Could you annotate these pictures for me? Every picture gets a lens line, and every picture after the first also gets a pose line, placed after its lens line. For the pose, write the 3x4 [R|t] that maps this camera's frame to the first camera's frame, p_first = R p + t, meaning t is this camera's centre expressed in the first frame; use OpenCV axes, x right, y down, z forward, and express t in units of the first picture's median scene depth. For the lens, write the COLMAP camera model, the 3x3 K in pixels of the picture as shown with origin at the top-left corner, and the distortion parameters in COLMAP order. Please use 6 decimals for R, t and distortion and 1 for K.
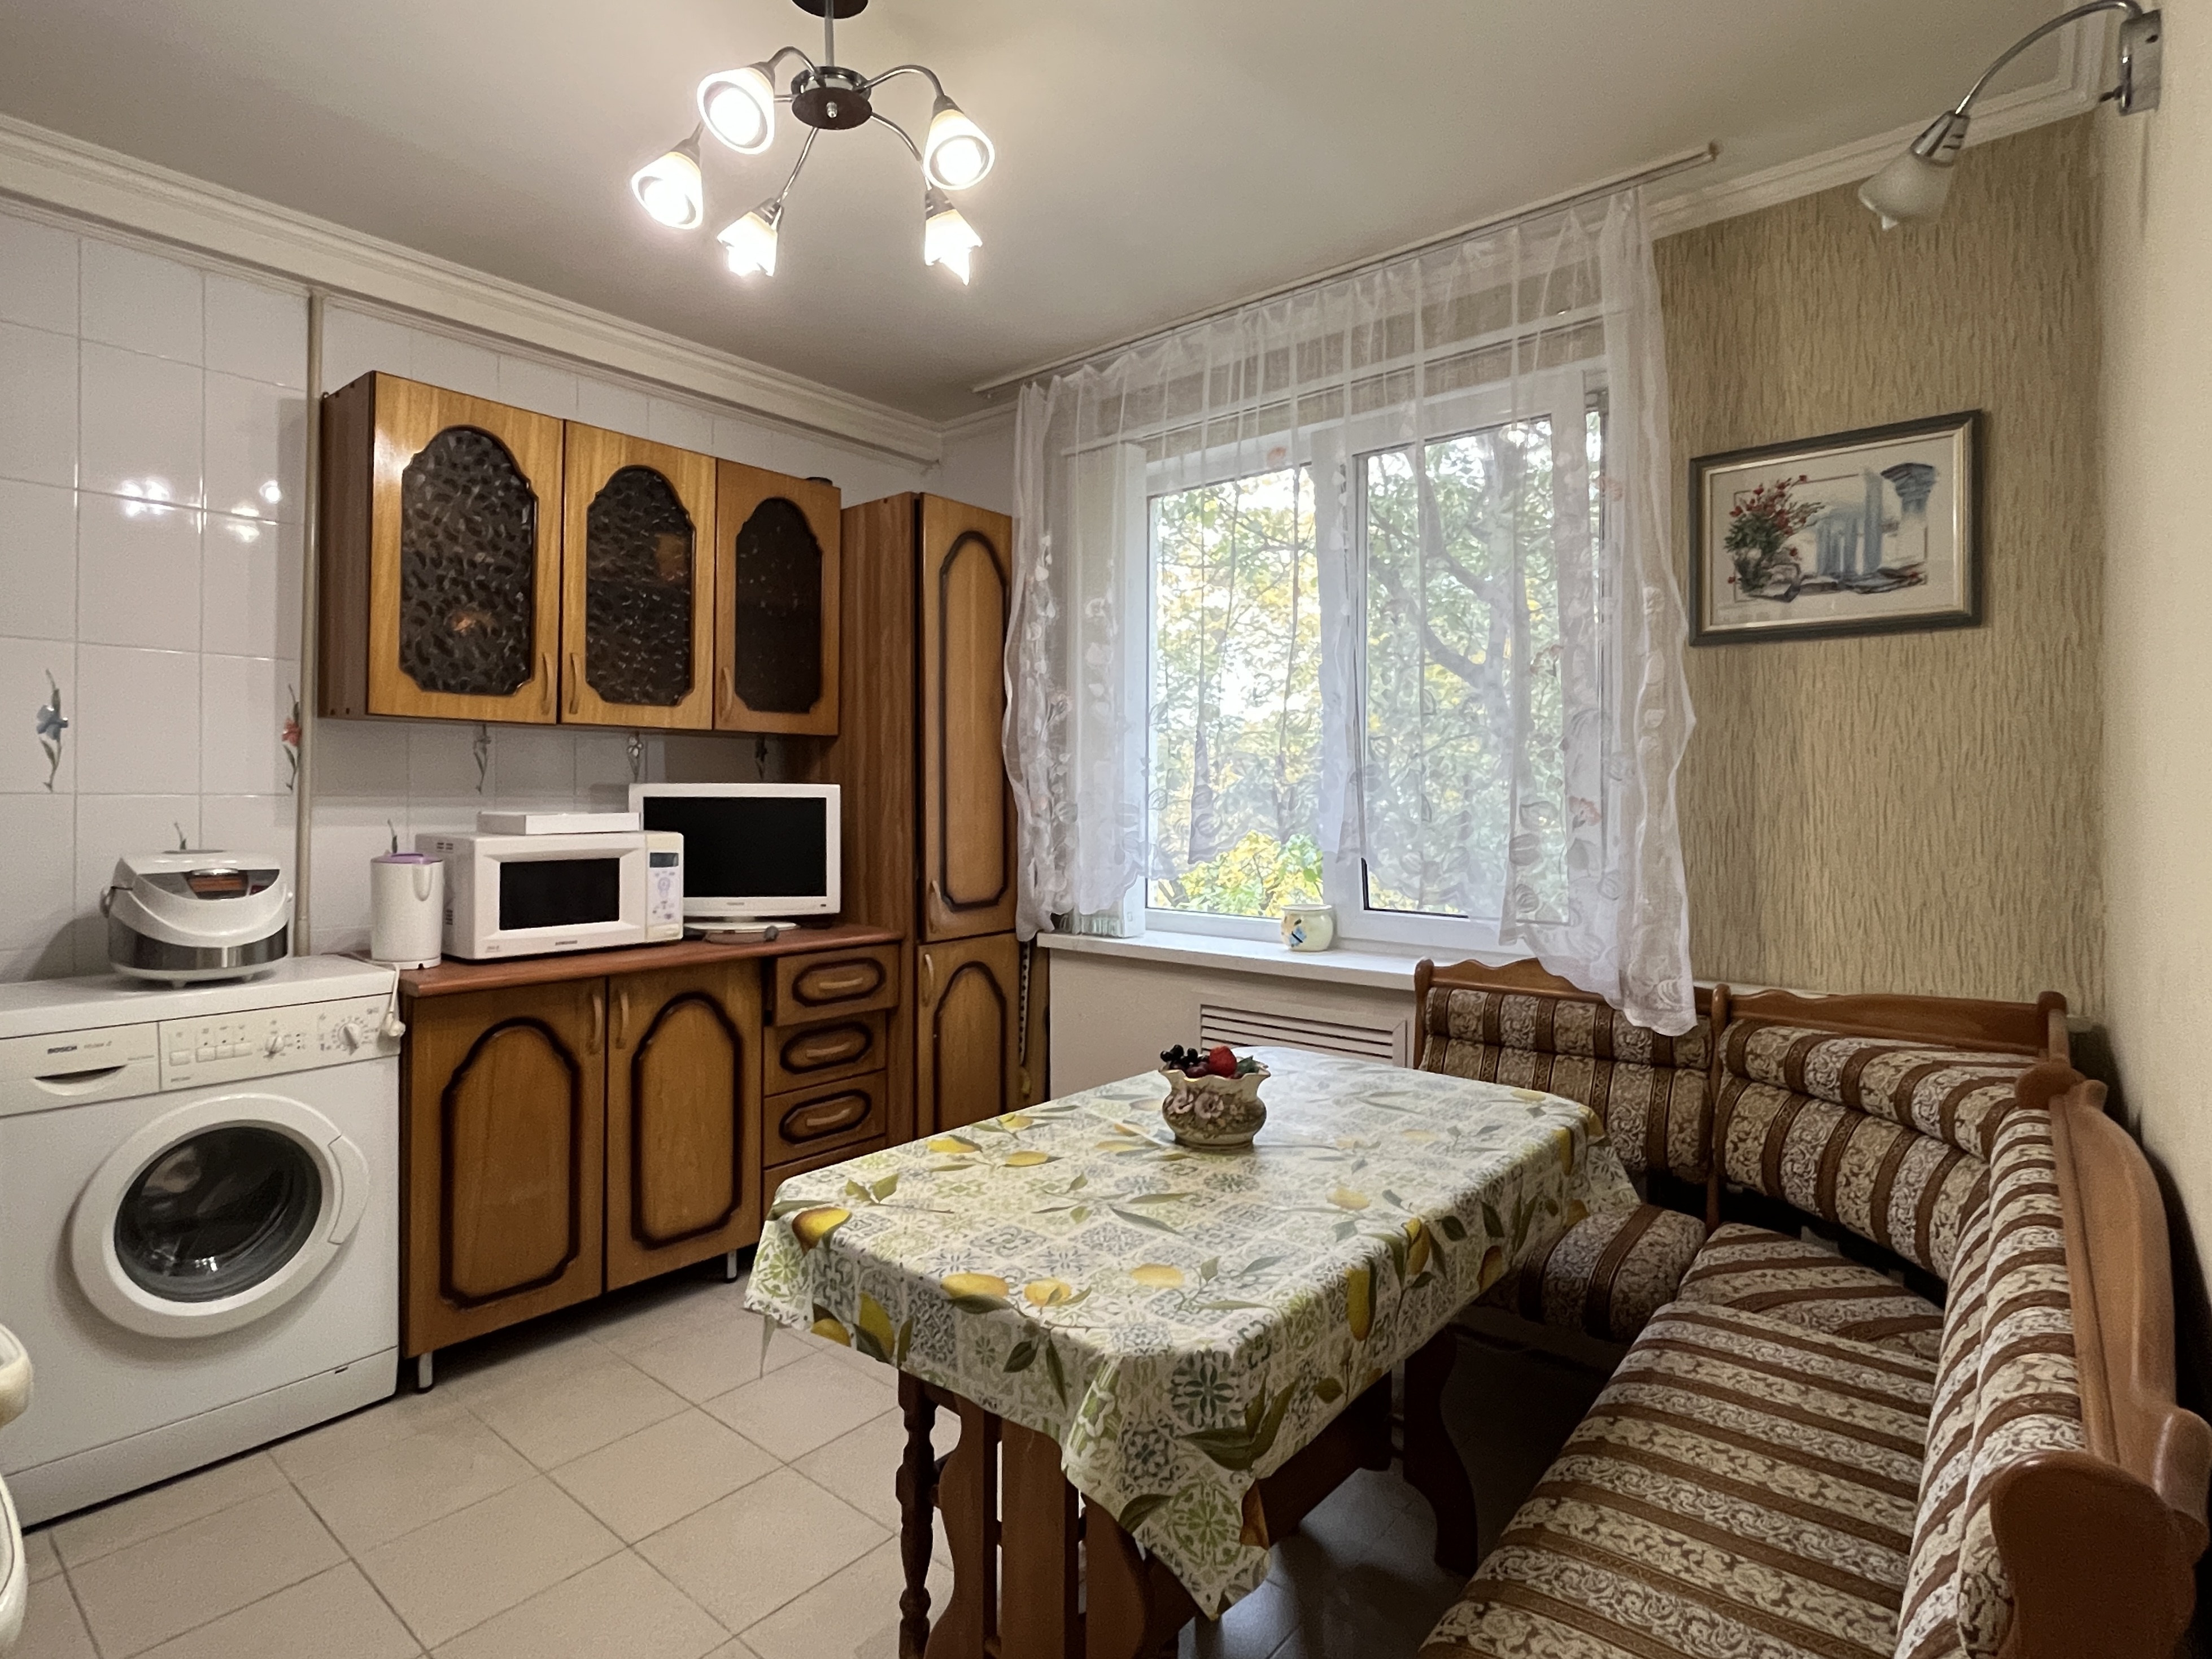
lens RADIAL K [[1128.9, 0, 1101.5], [0, 1128.9, 805.2], [0, 0, 1]] dist [0.000698, 0.000121]
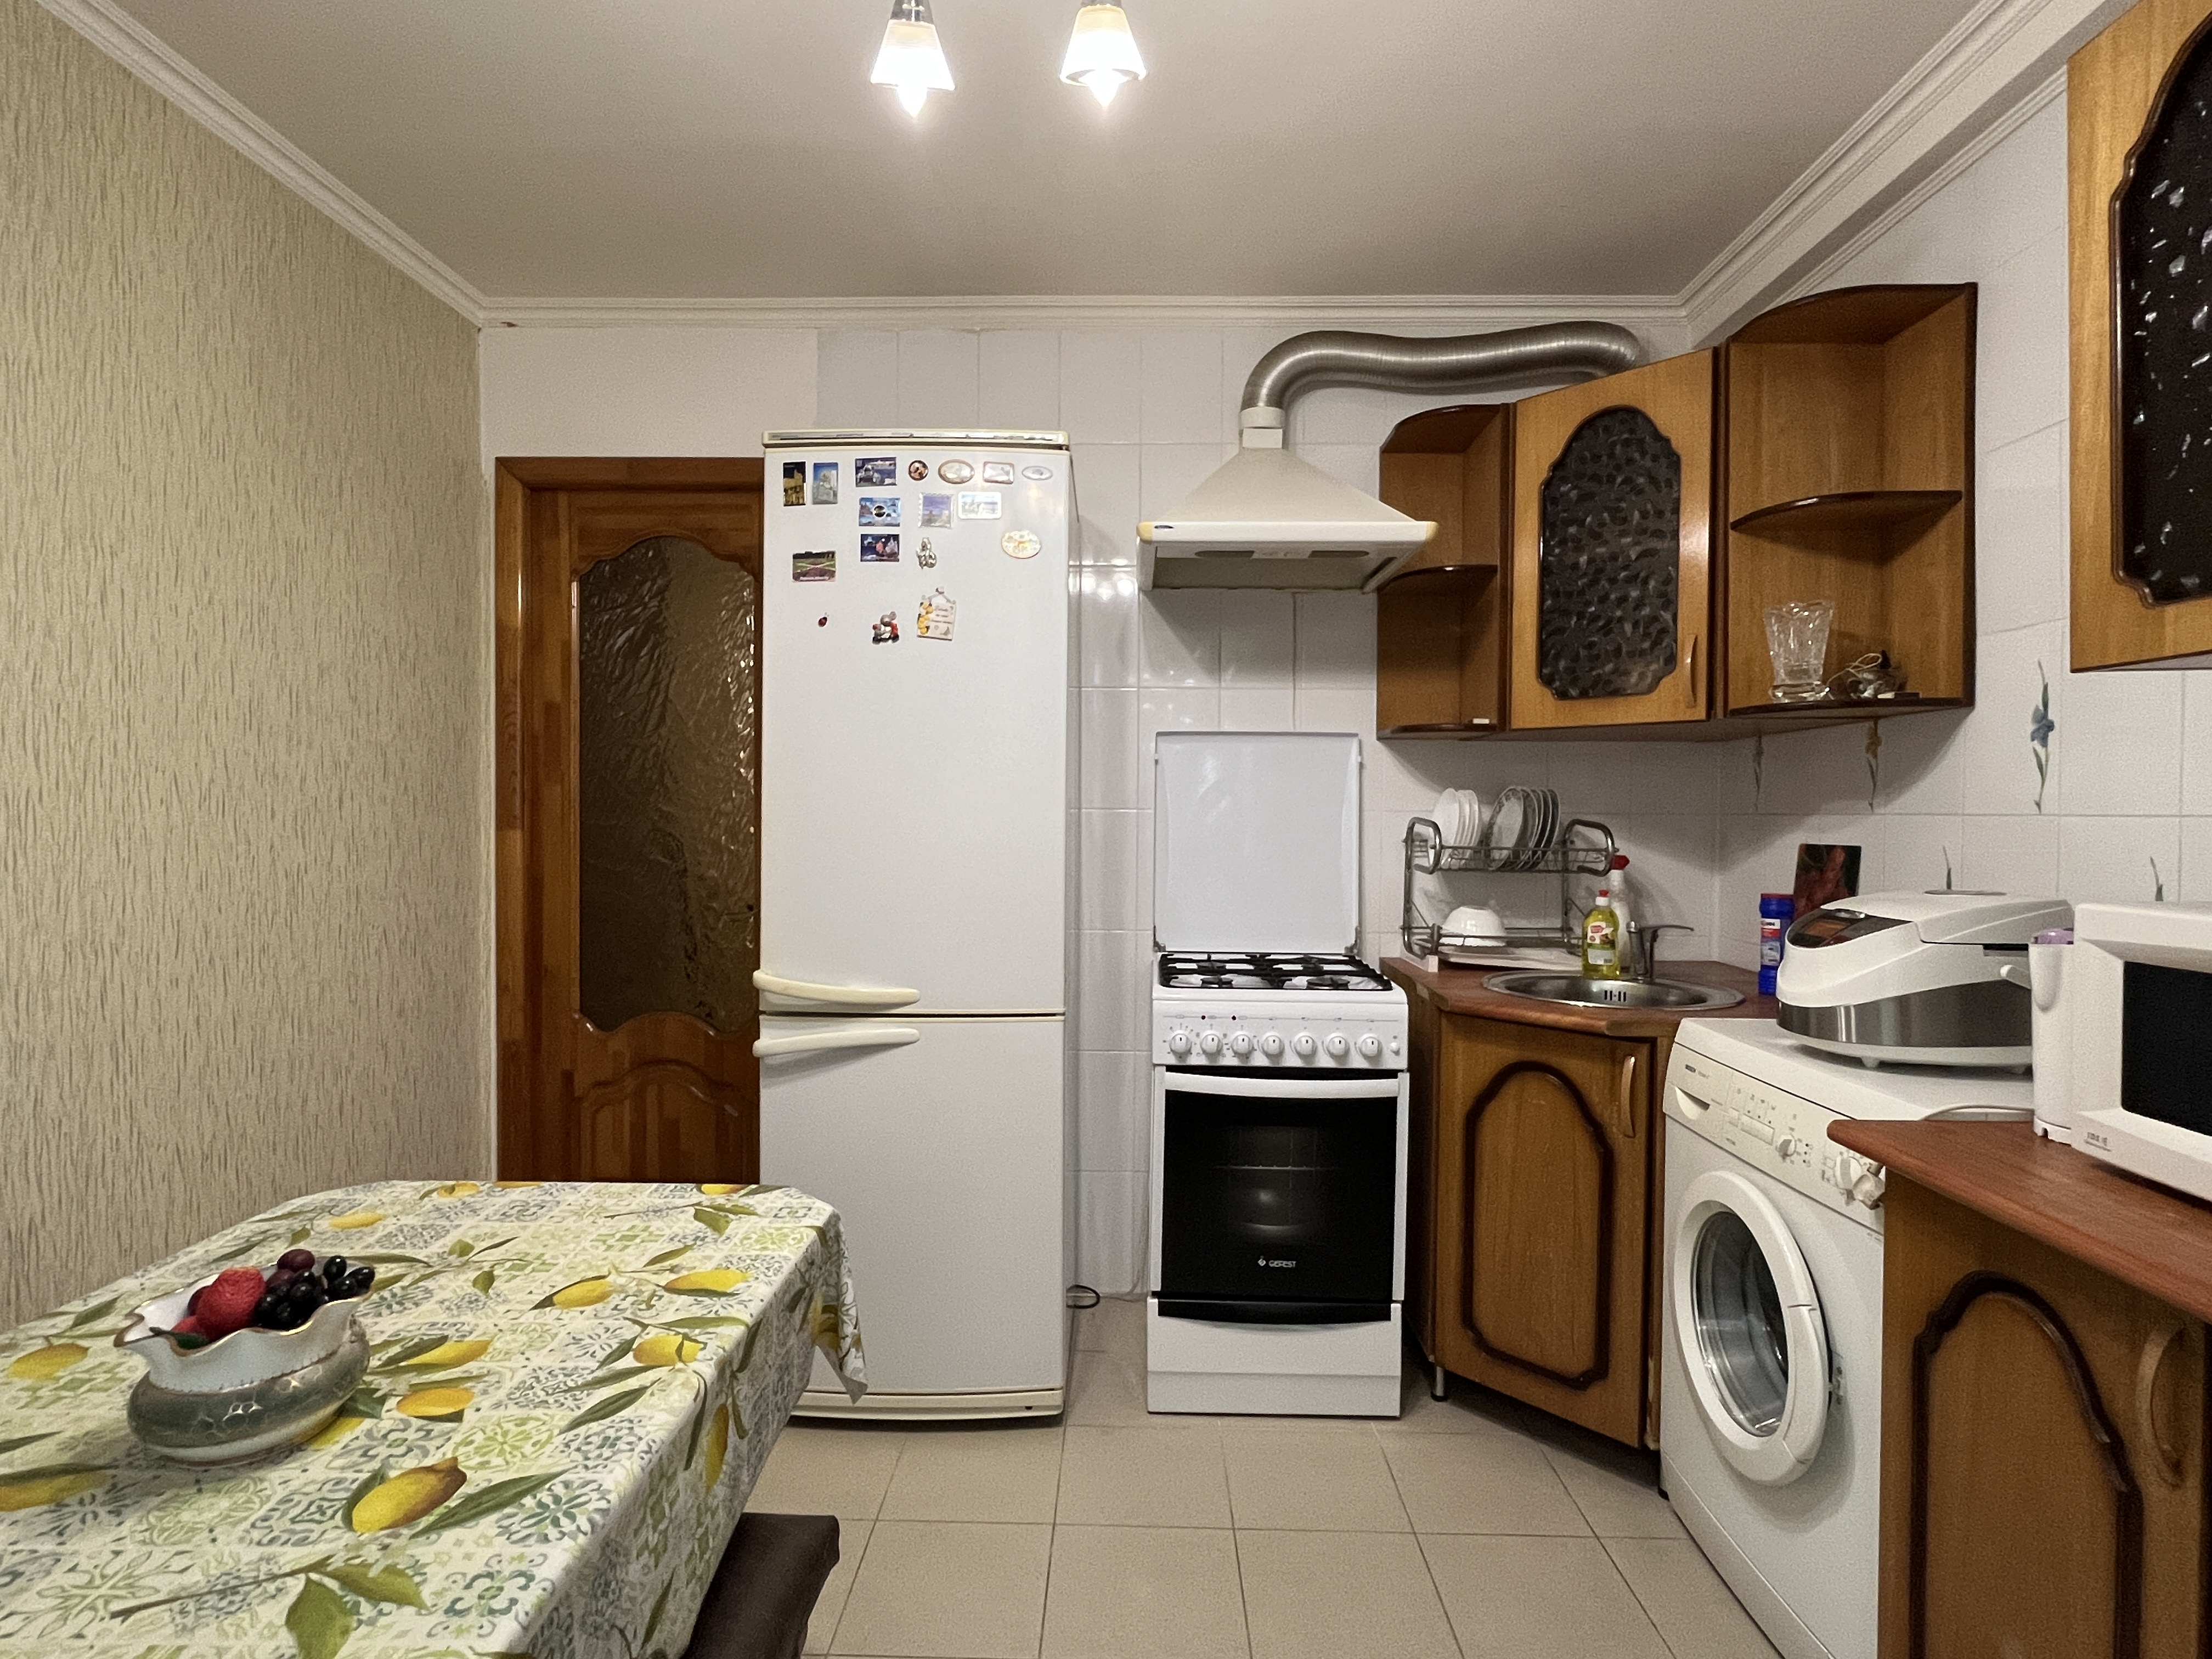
lens RADIAL K [[1125.5, 0, 1113.7], [0, 1125.5, 823.2], [0, 0, 1]] dist [0.002860, -0.000149]
pose [[-0.781899, -0.000673, -0.623405, 0.067084], [-0.012958, 0.999801, 0.015173, -0.006329], [0.623271, 0.019942, -0.781752, 0.975529]]
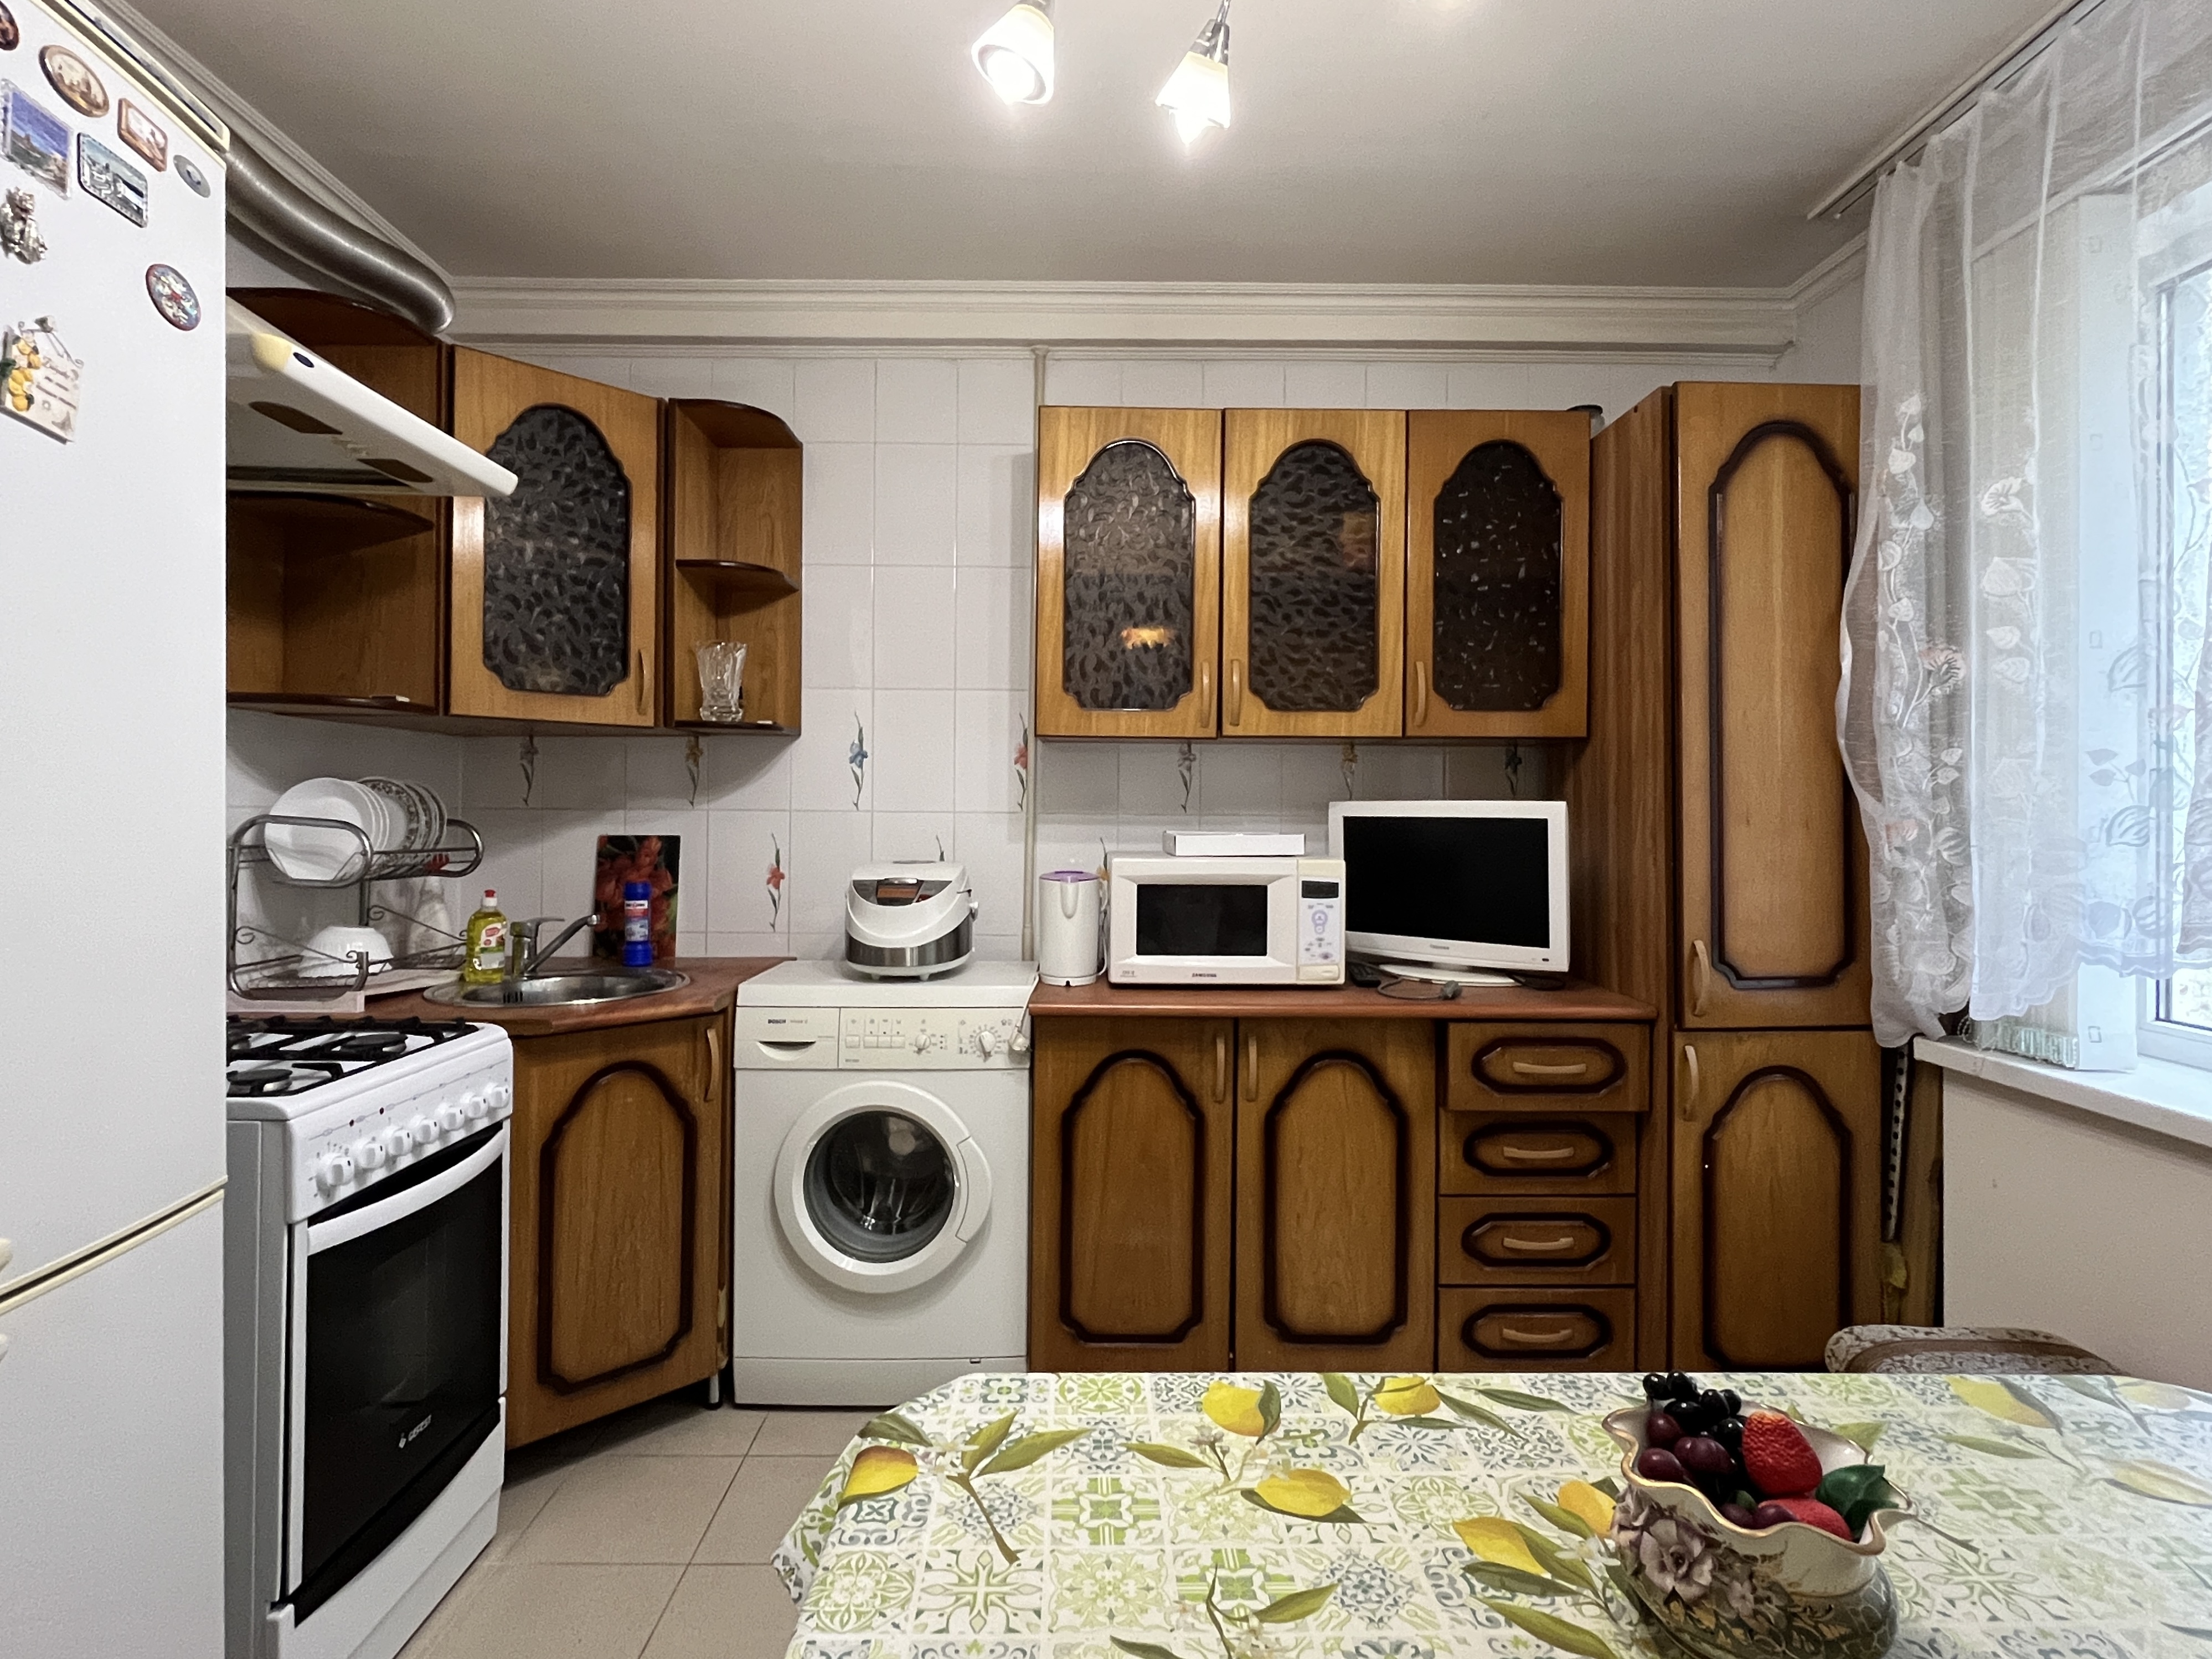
lens RADIAL K [[1129.0, 0, 1101.5], [0, 1129.0, 805.2], [0, 0, 1]] dist [0.000698, 0.000121]
pose [[0.654182, -0.001459, -0.756336, 0.152772], [-0.010453, 0.999885, -0.010970, -0.004870], [0.756265, 0.015082, 0.654091, 0.310380]]
